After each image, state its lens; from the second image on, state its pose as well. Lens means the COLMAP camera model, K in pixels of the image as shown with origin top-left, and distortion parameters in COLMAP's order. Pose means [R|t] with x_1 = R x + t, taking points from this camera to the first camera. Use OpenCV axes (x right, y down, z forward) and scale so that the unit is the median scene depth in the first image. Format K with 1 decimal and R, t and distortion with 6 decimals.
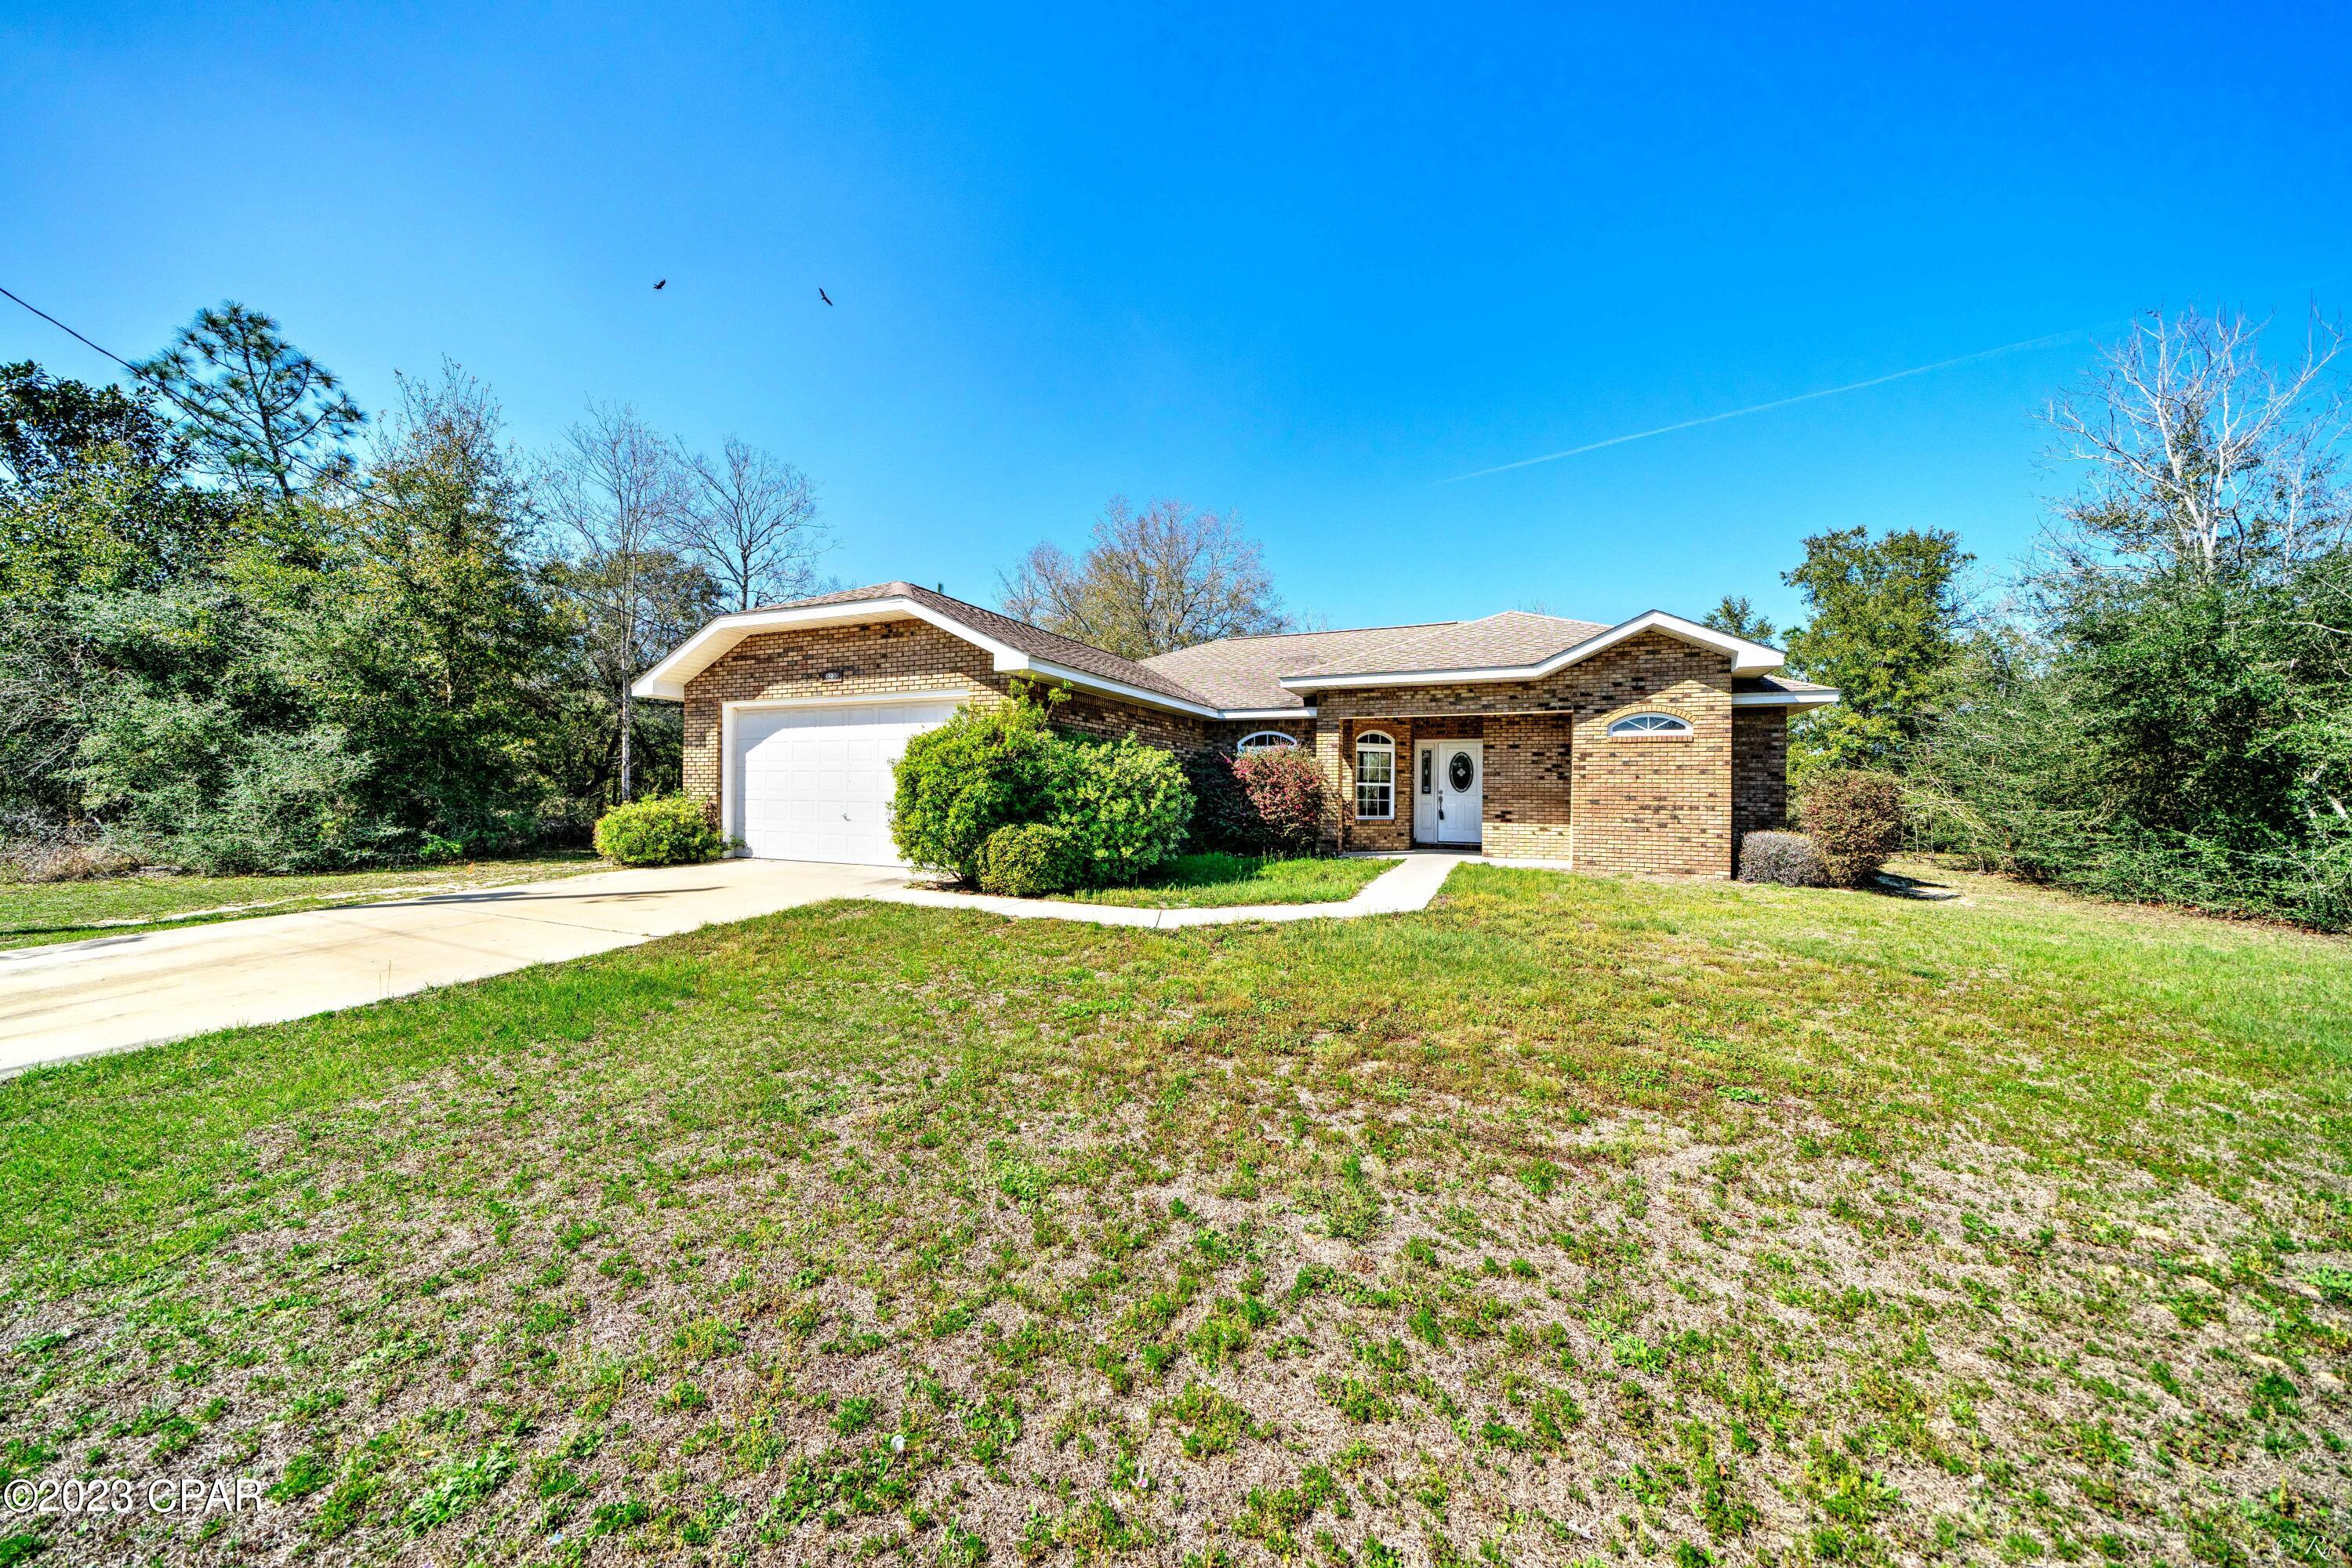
lens RADIAL K [[799.0, 0, 1176.0], [0, 799.0, 784.0], [0, 0, 1]] dist [-0.010447, -0.000003]
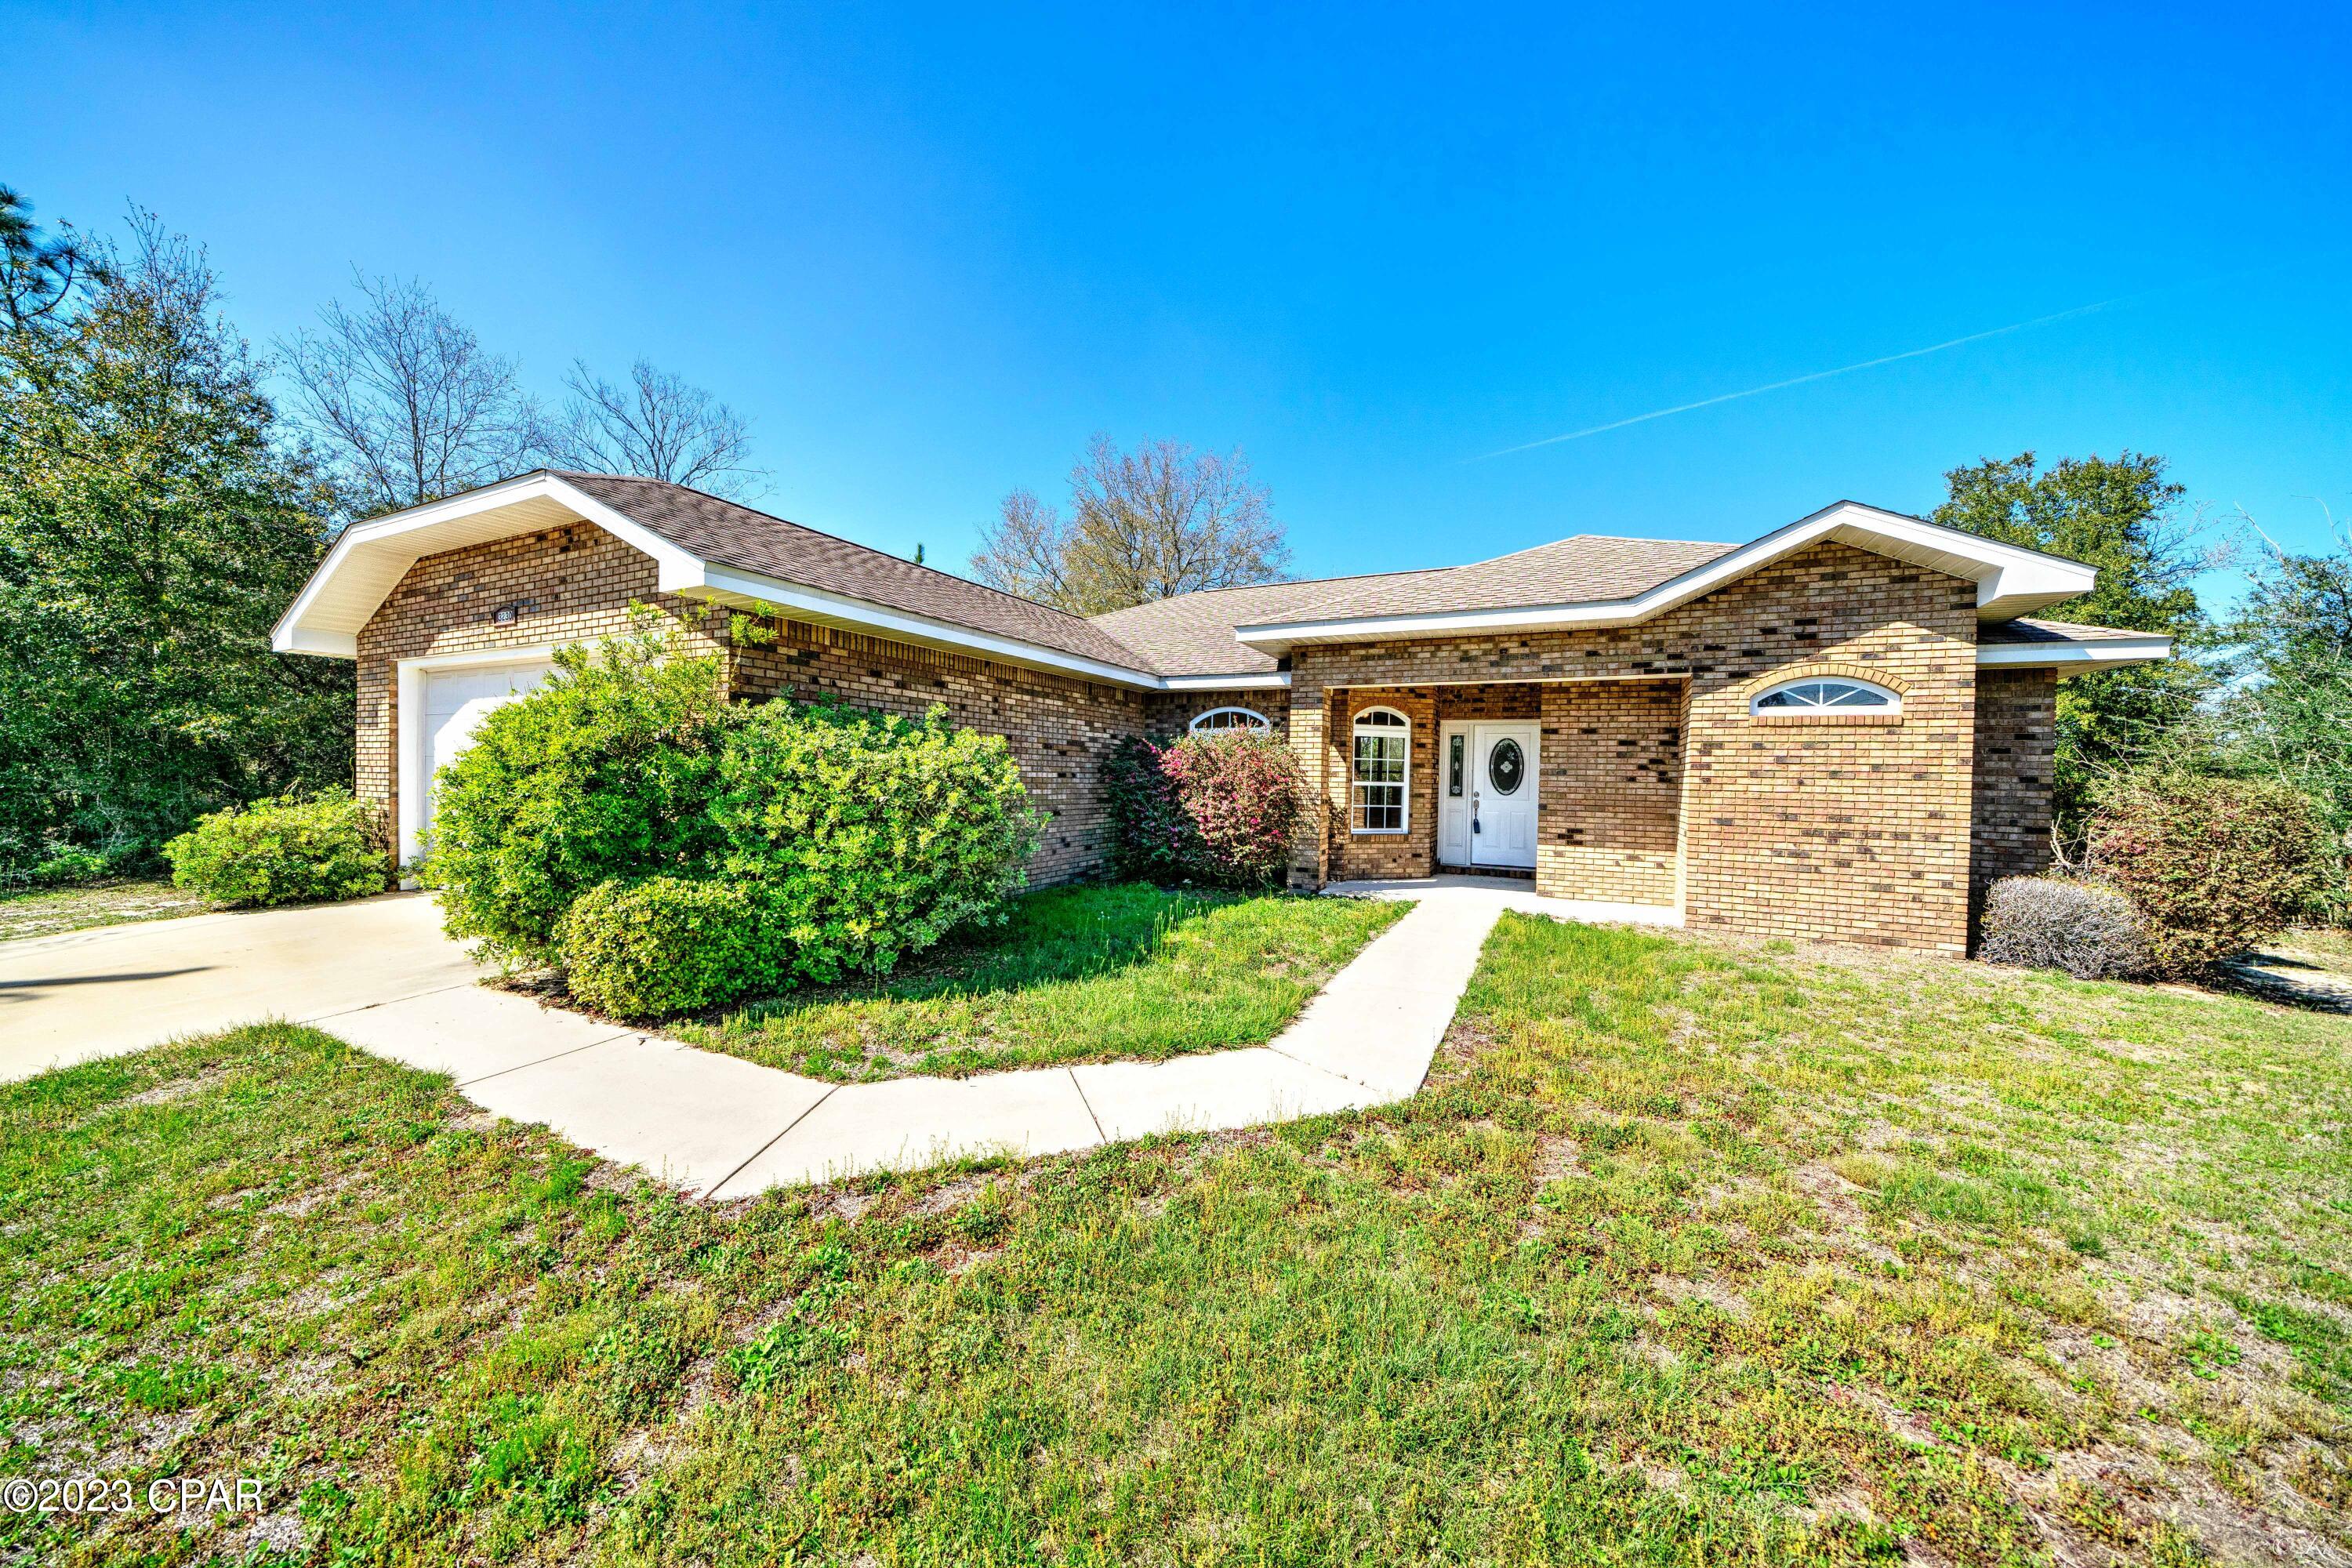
lens RADIAL K [[799.0, 0, 1176.0], [0, 799.0, 784.0], [0, 0, 1]] dist [-0.010447, -0.000003]
pose [[0.998767, 0.008645, -0.048883, 0.127391], [-0.007439, 0.999665, 0.024803, -0.018740], [0.049081, -0.024409, 0.998497, 0.357710]]
